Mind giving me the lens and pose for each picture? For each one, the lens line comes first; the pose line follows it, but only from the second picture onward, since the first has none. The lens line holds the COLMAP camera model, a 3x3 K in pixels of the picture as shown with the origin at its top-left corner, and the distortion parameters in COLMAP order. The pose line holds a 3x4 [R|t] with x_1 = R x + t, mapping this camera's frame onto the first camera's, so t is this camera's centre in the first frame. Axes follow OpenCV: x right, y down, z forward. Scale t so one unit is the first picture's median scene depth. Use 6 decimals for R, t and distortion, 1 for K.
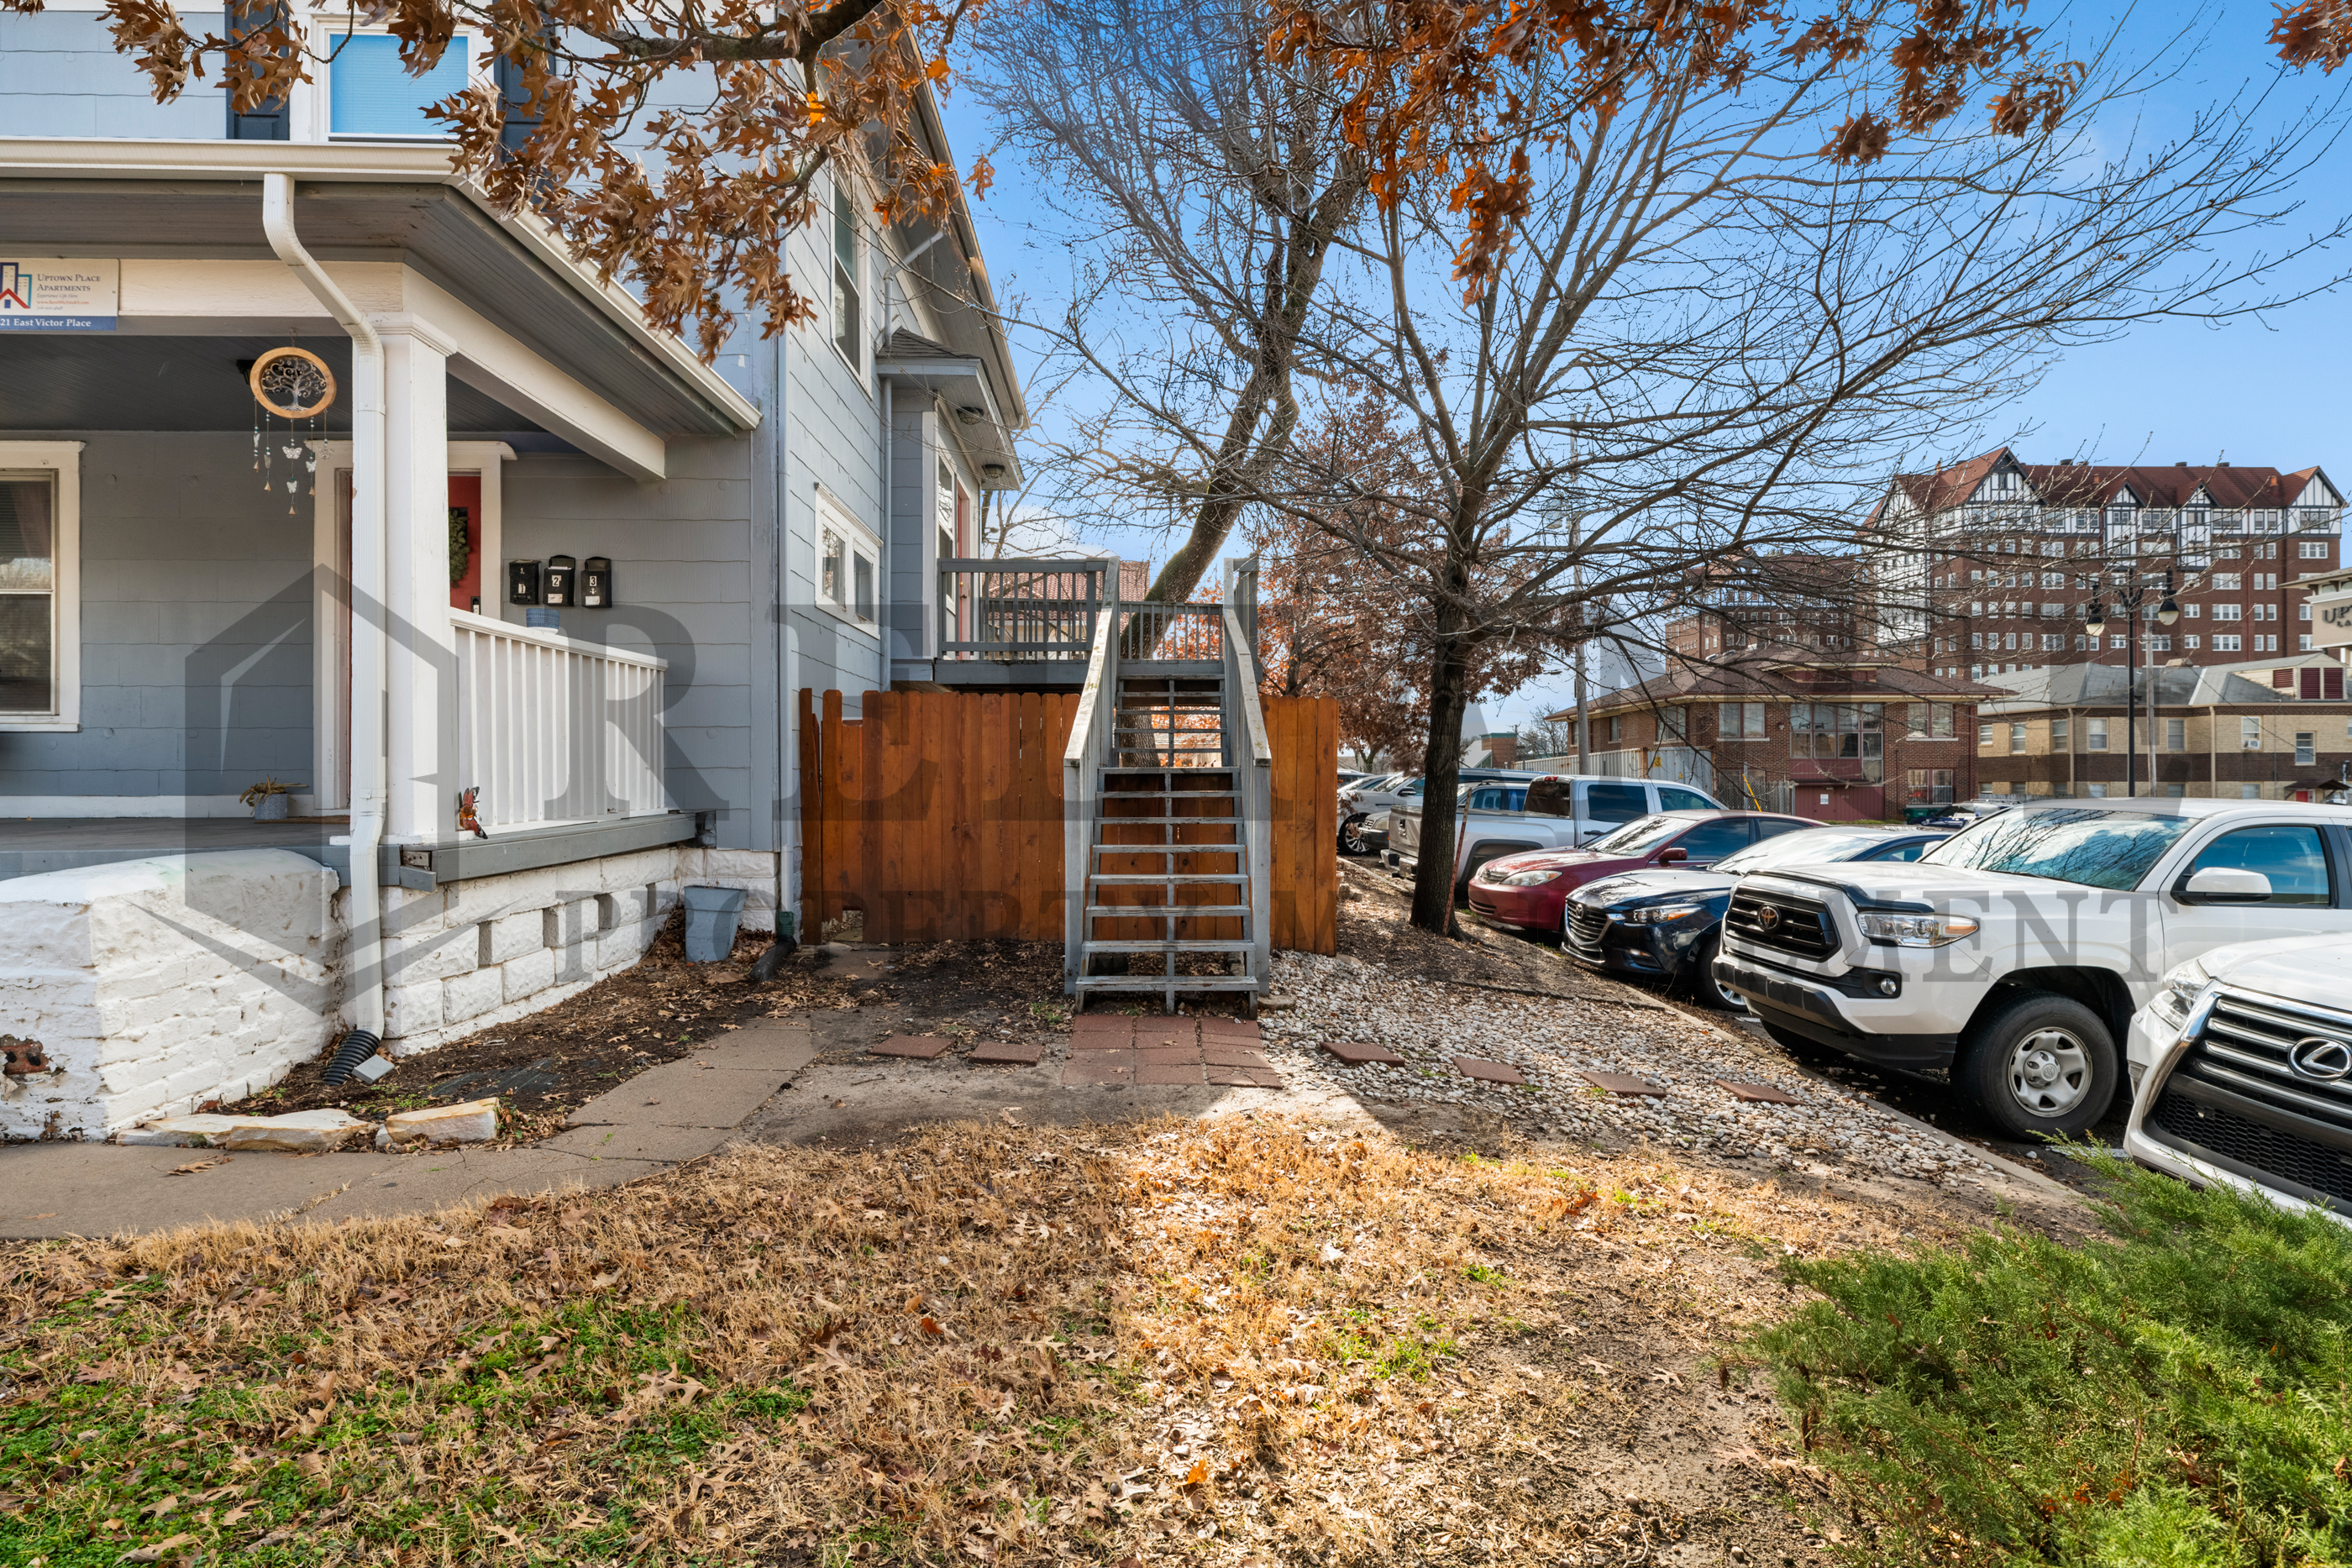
lens RADIAL K [[1117.8, 0, 1171.5], [0, 1117.8, 794.2], [0, 0, 1]] dist [-0.000686, 0.000380]
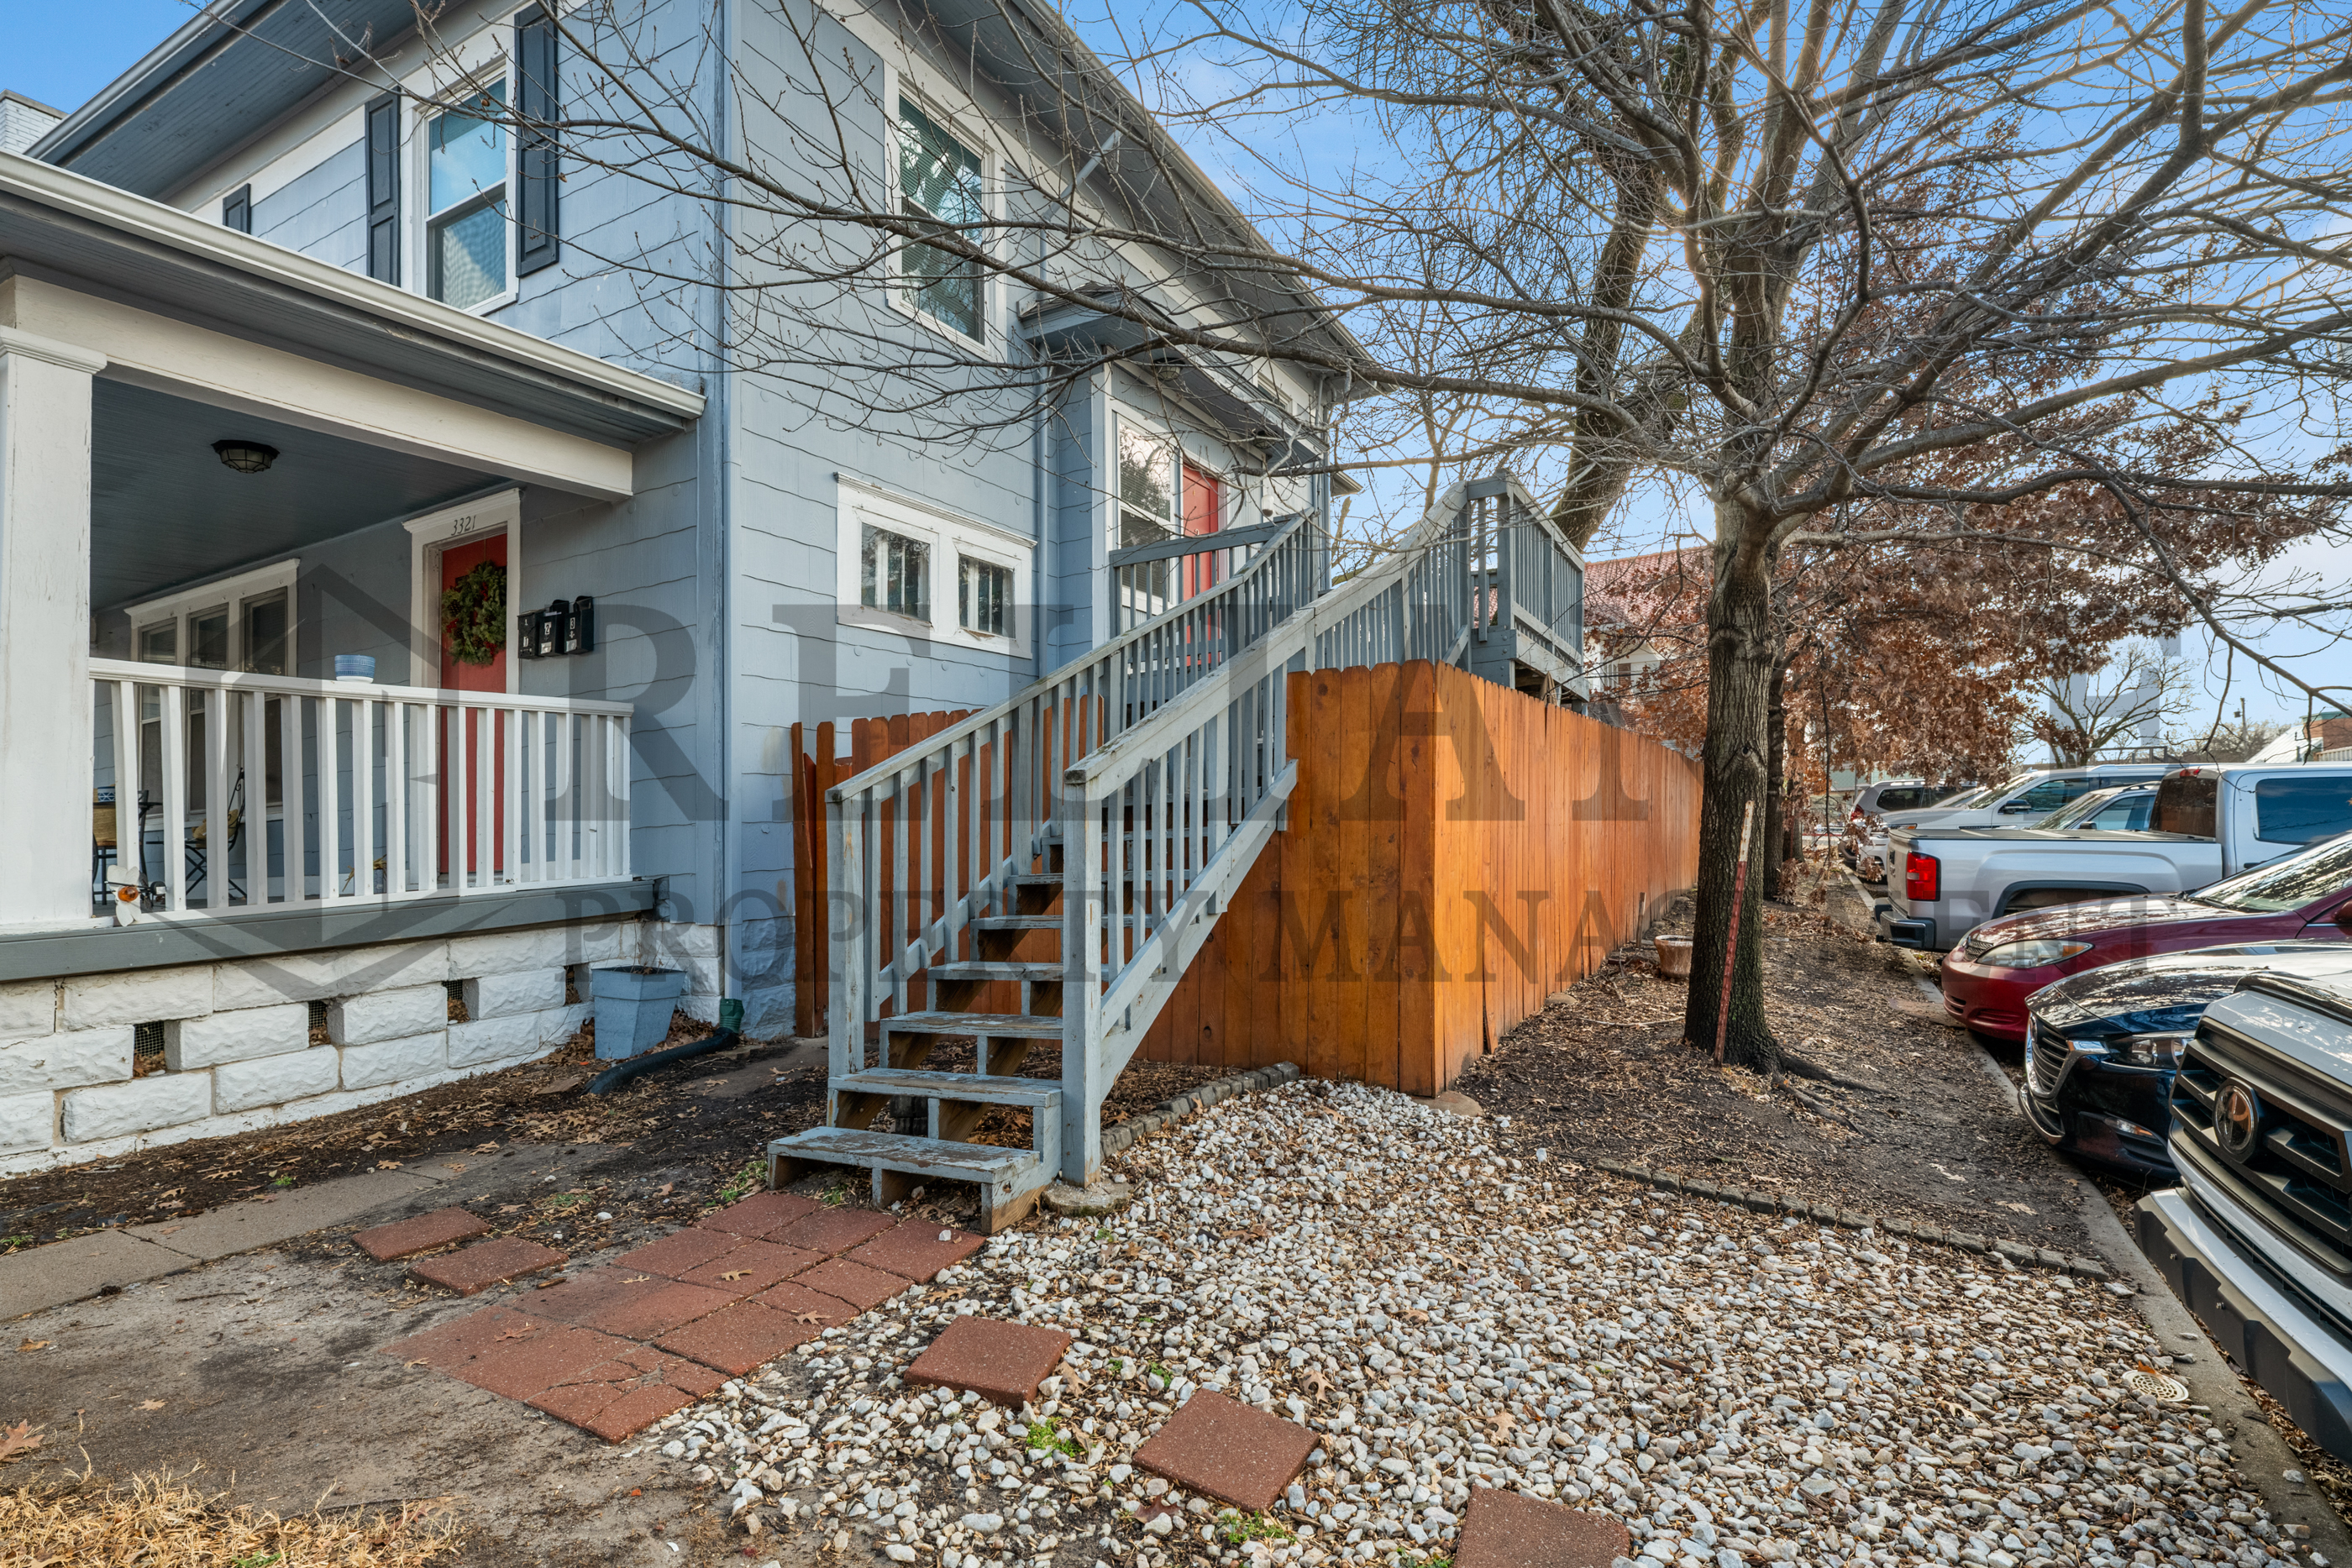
lens RADIAL K [[1167.5, 0, 1193.6], [0, 1167.5, 804.9], [0, 0, 1]] dist [0.001102, -0.002049]
pose [[0.865215, -0.057152, -0.498133, 0.371913], [0.043195, 0.998285, -0.039510, 0.013142], [0.499537, 0.012667, 0.866200, 0.439915]]
